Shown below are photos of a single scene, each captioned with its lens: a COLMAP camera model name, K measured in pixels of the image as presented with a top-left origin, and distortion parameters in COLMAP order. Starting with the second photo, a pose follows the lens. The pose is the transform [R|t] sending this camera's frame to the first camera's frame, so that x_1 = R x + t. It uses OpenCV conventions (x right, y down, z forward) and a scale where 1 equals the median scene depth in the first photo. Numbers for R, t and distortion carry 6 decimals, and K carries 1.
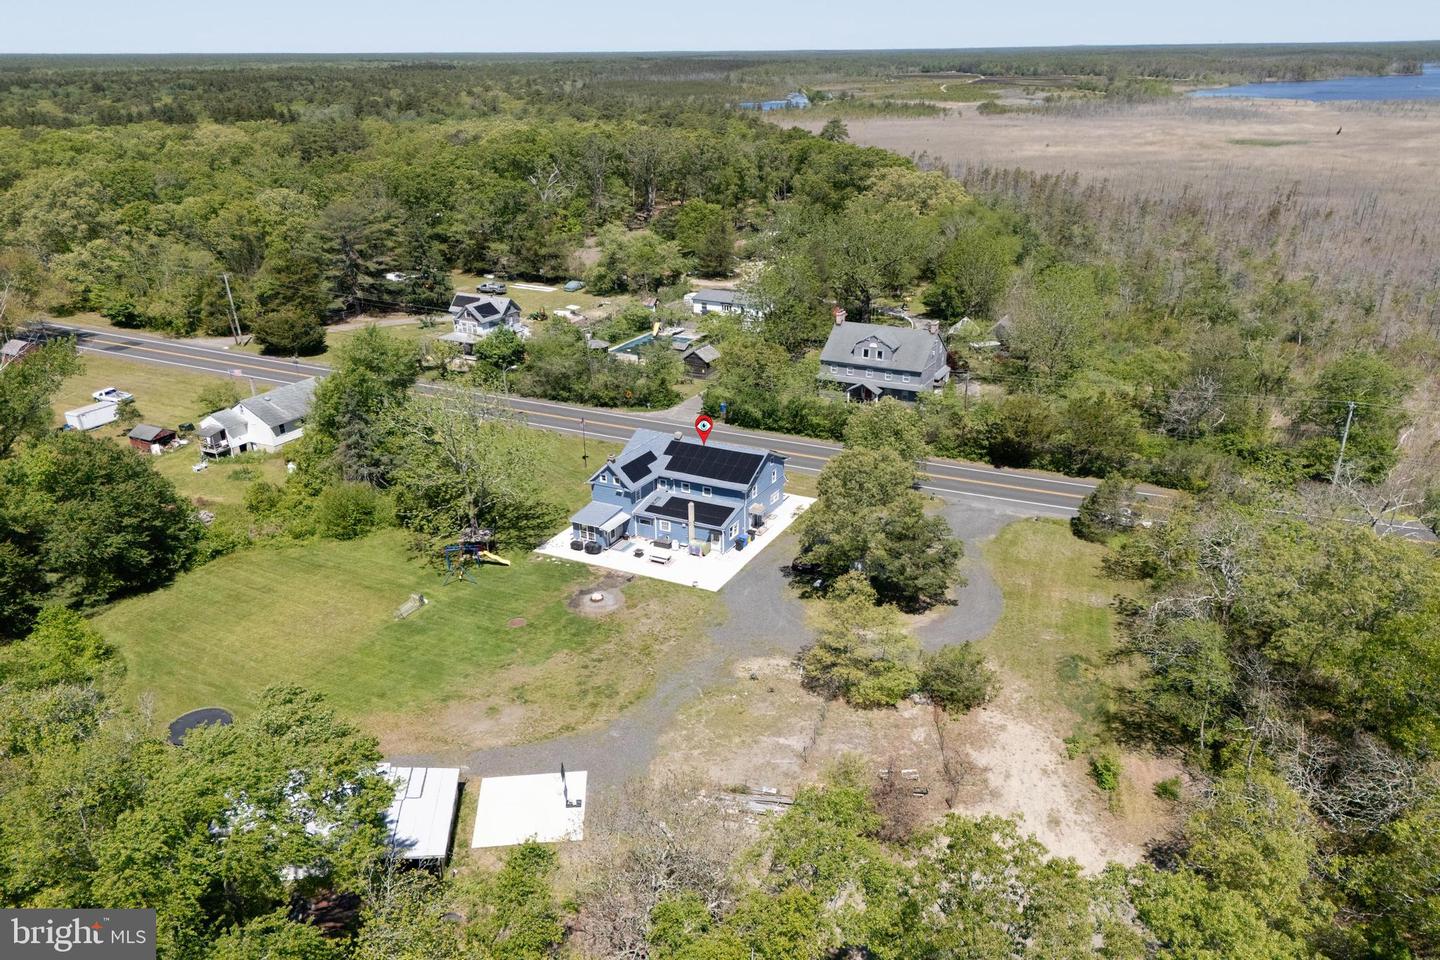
lens RADIAL K [[1064.4, 0, 718.8], [0, 1064.4, 530.4], [0, 0, 1]] dist [0.064194, -0.063884]
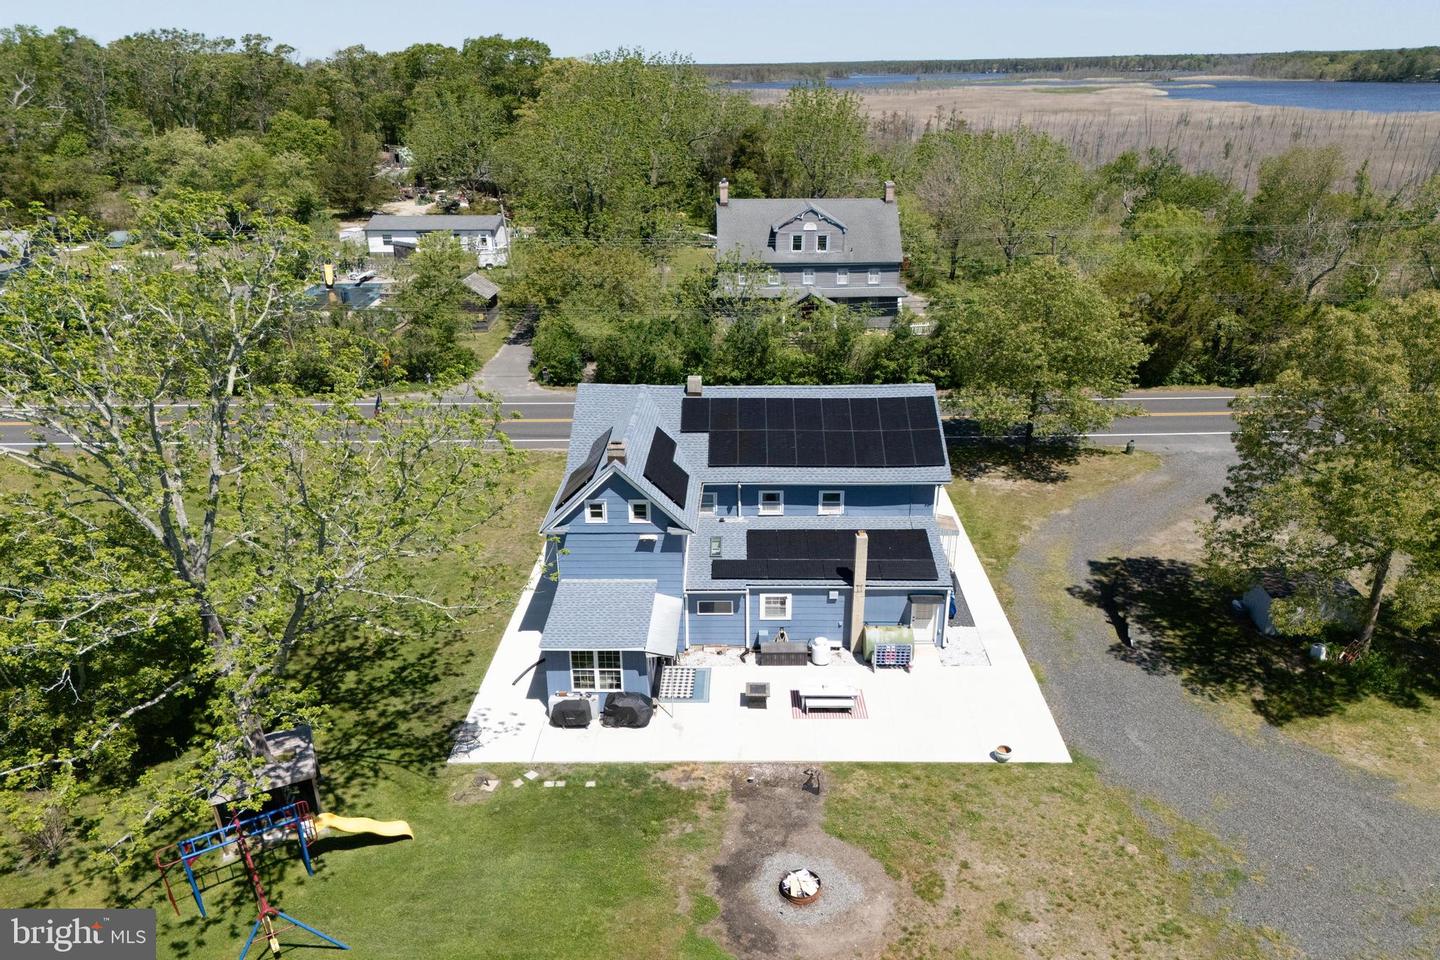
lens RADIAL K [[1064.4, 0, 718.8], [0, 1064.4, 530.4], [0, 0, 1]] dist [0.064194, -0.063884]
pose [[0.896815, -0.176487, 0.405678, -0.165967], [0.183729, 0.982745, 0.021375, -0.032544], [-0.402450, 0.055365, 0.913766, 0.497355]]
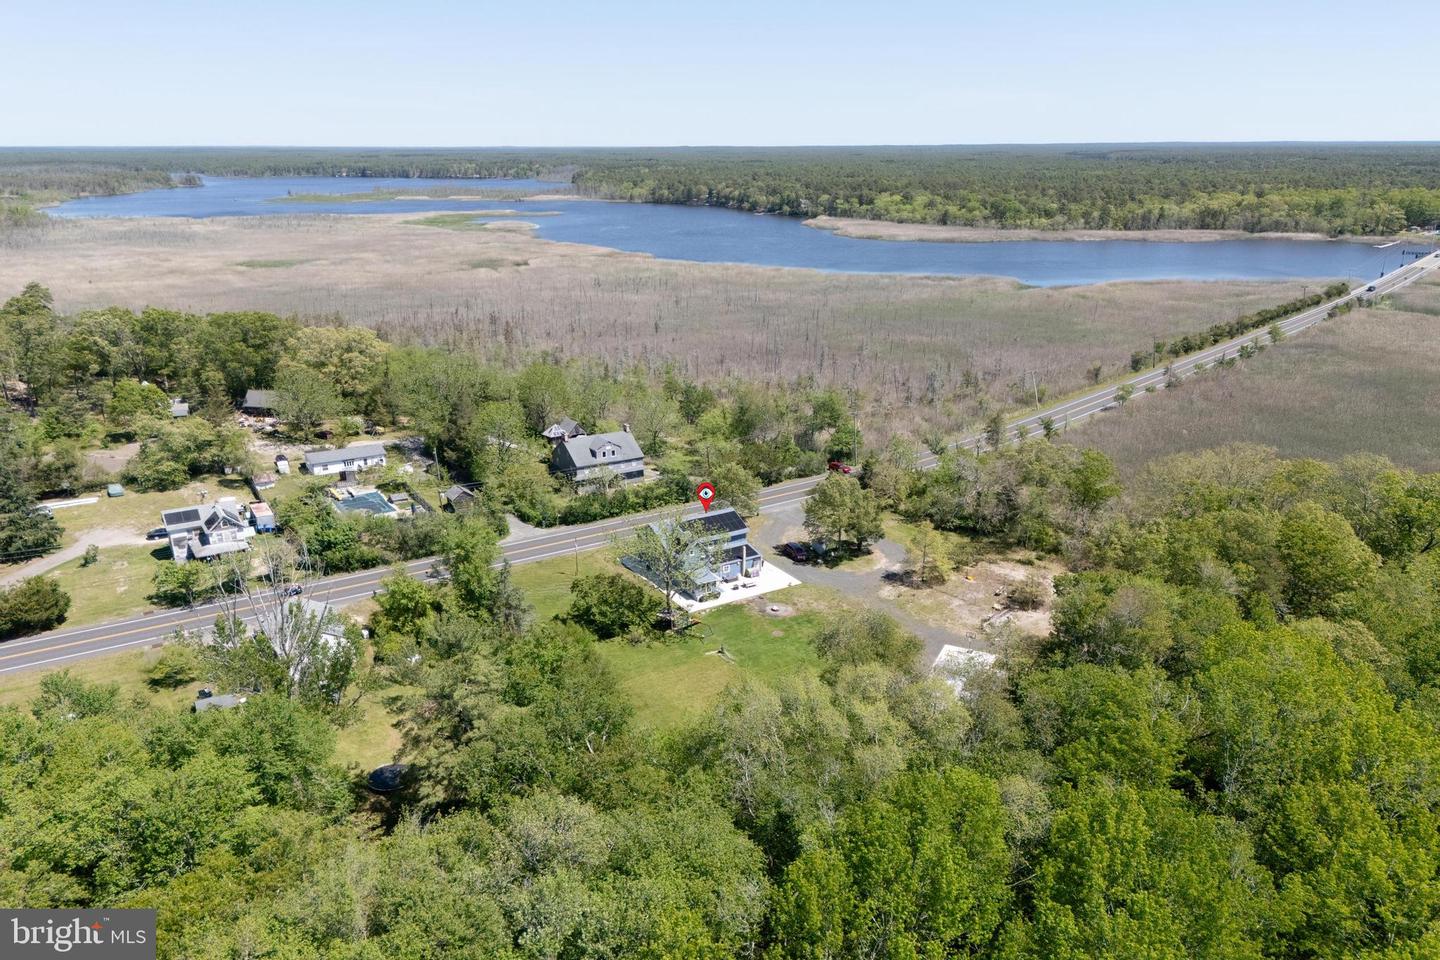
lens RADIAL K [[1079.9, 0, 721.8], [0, 1079.9, 482.9], [0, 0, 1]] dist [0.082138, -0.094592]
pose [[0.507714, -0.249924, 0.824478, -1.003147], [0.350493, 0.934142, 0.067333, -0.174357], [-0.787008, 0.254788, 0.561874, 0.064697]]
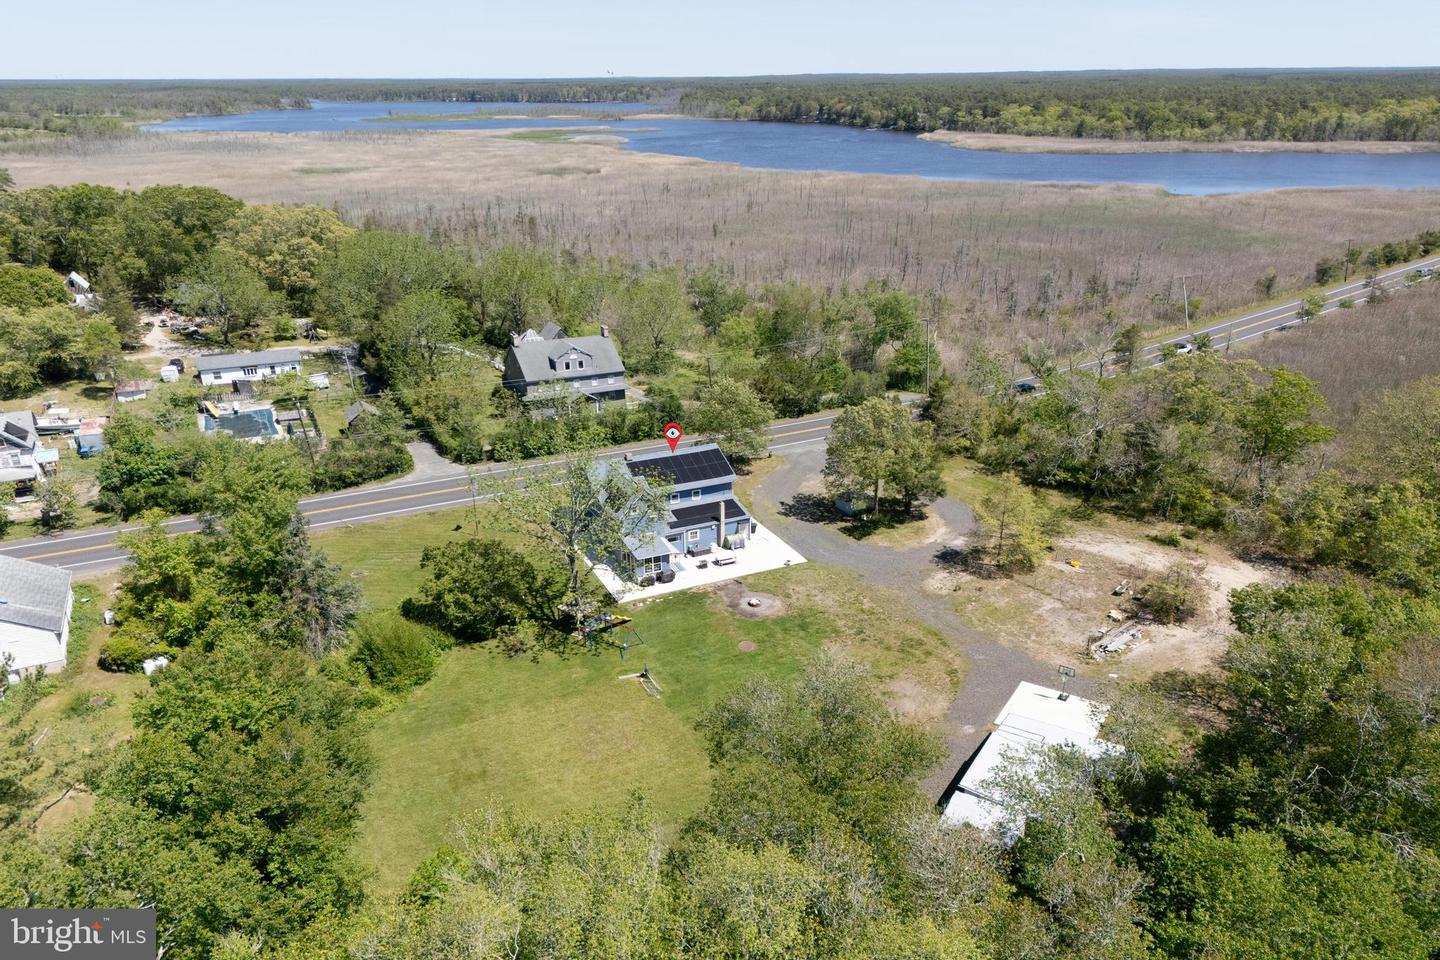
lens RADIAL K [[1071.5, 0, 719.4], [0, 1071.5, 514.6], [0, 0, 1]] dist [0.071958, -0.074907]
pose [[0.599901, -0.296618, 0.743059, -0.602185], [0.328779, 0.938091, 0.109035, -0.096114], [-0.729399, 0.178892, 0.660284, 0.225471]]
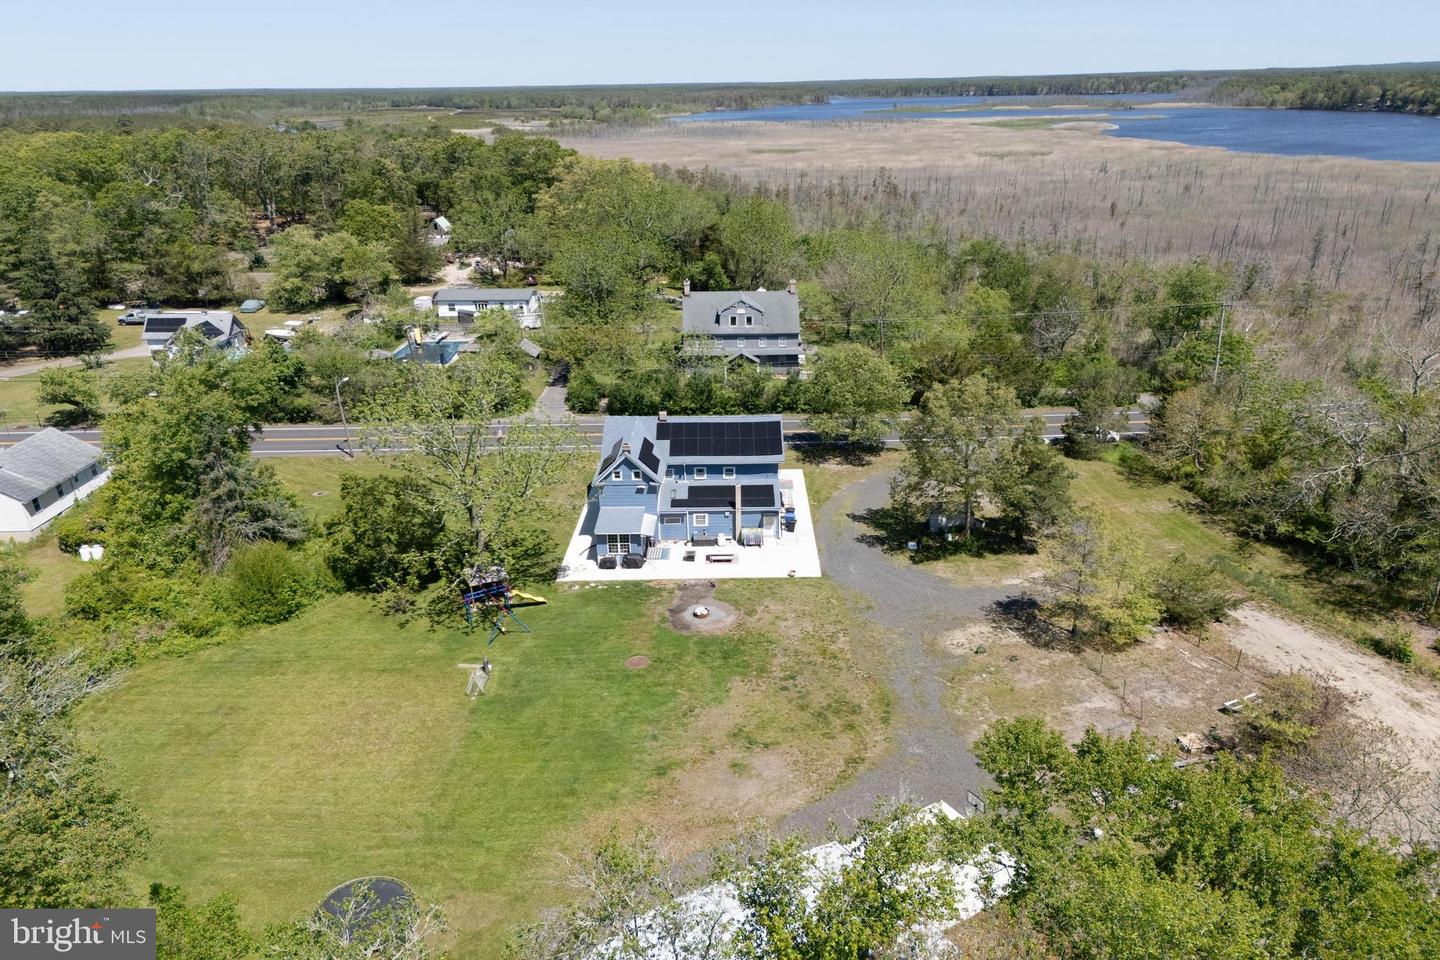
lens RADIAL K [[1064.4, 0, 718.8], [0, 1064.4, 530.4], [0, 0, 1]] dist [0.064194, -0.063884]
pose [[0.891600, -0.180347, 0.415361, -0.288603], [0.193676, 0.981012, 0.010212, -0.001359], [-0.409316, 0.071341, 0.909599, 0.186391]]
